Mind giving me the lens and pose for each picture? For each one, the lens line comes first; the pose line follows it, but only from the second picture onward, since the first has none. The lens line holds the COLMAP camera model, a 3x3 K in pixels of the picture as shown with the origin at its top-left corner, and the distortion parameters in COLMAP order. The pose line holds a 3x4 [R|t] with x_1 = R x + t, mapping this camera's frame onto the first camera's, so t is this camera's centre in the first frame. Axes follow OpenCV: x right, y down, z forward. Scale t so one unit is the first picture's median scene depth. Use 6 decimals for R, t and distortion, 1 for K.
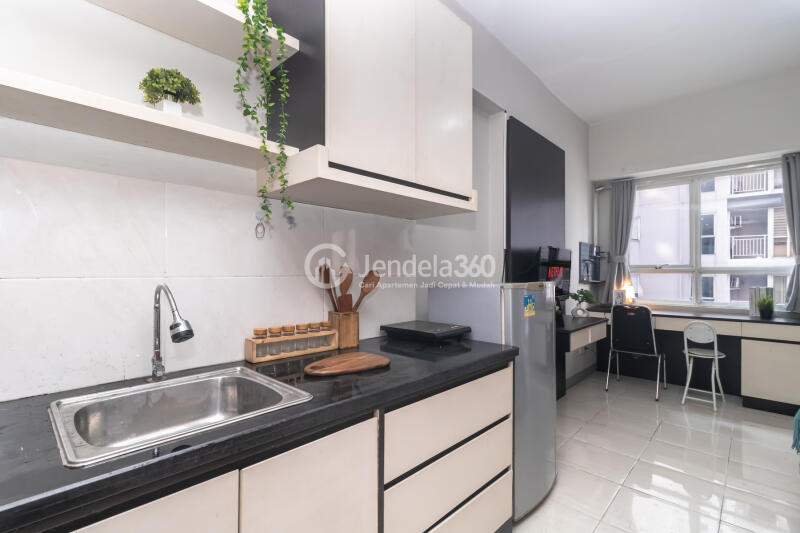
lens RADIAL K [[368.8, 0, 398.0], [0, 368.8, 268.1], [0, 0, 1]] dist [0.004913, 0.000855]
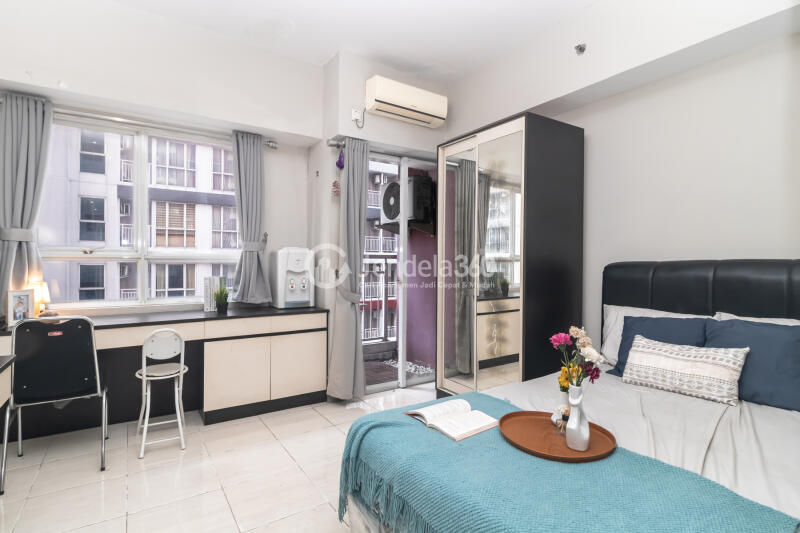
lens RADIAL K [[412.5, 0, 397.3], [0, 412.5, 262.3], [0, 0, 1]] dist [0.006674, 0.002465]
pose [[0.237272, -0.002543, 0.971440, 0.148775], [-0.011486, 0.999919, 0.005423, 0.008830], [-0.971375, -0.012445, 0.237224, 0.360585]]
